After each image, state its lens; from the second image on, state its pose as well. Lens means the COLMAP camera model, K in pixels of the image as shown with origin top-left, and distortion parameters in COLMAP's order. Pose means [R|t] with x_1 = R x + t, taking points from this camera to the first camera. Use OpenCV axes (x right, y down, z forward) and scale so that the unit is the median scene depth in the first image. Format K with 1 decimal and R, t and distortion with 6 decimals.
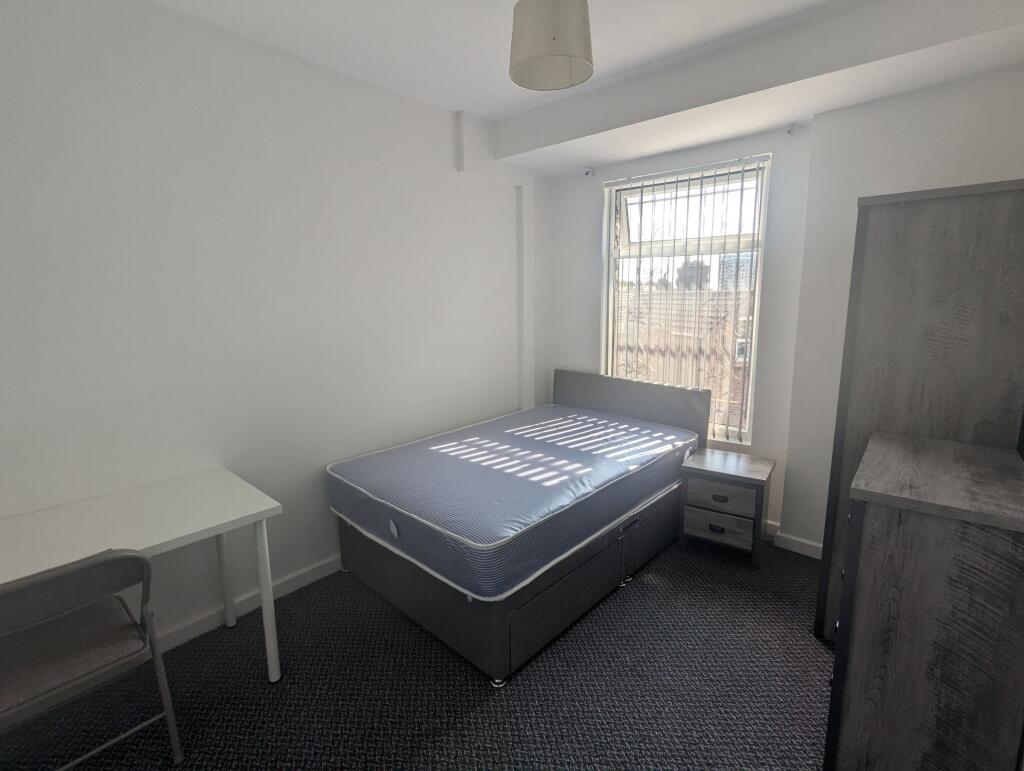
lens RADIAL K [[486.2, 0, 513.0], [0, 486.2, 386.7], [0, 0, 1]] dist [0.002610, 0.000813]
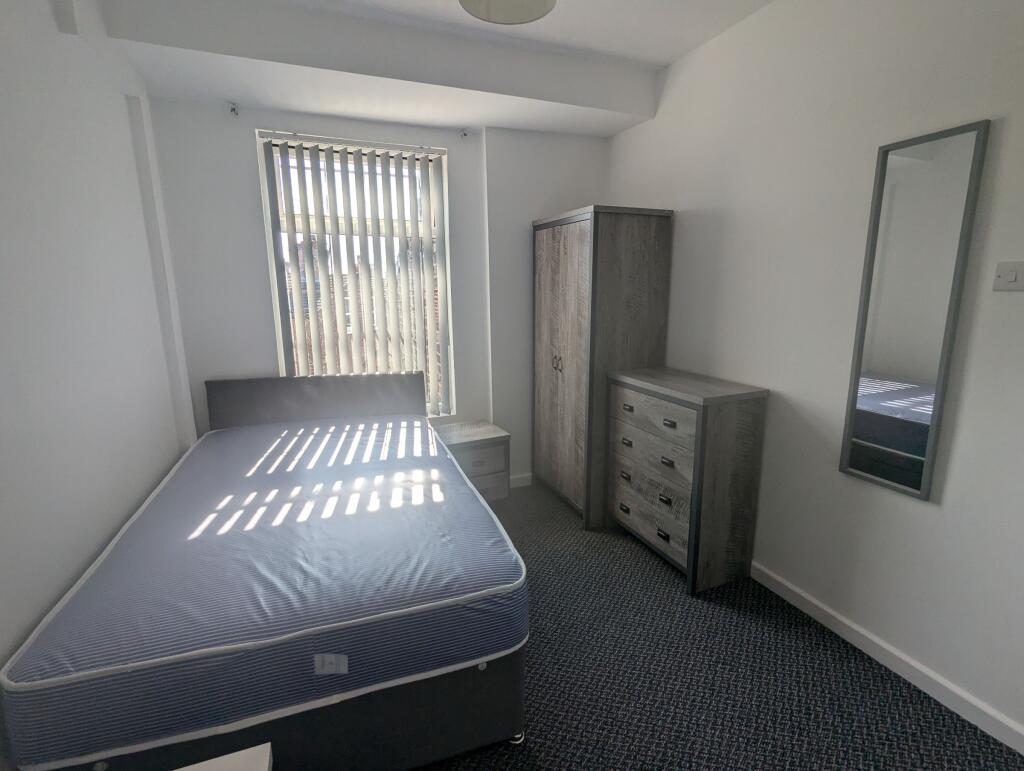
lens RADIAL K [[486.2, 0, 511.9], [0, 486.2, 386.2], [0, 0, 1]] dist [0.002610, 0.000813]
pose [[0.465969, -0.170980, 0.868124, -0.492095], [0.158794, 0.981381, 0.108054, -0.051488], [-0.870435, 0.087503, 0.484444, 0.417389]]
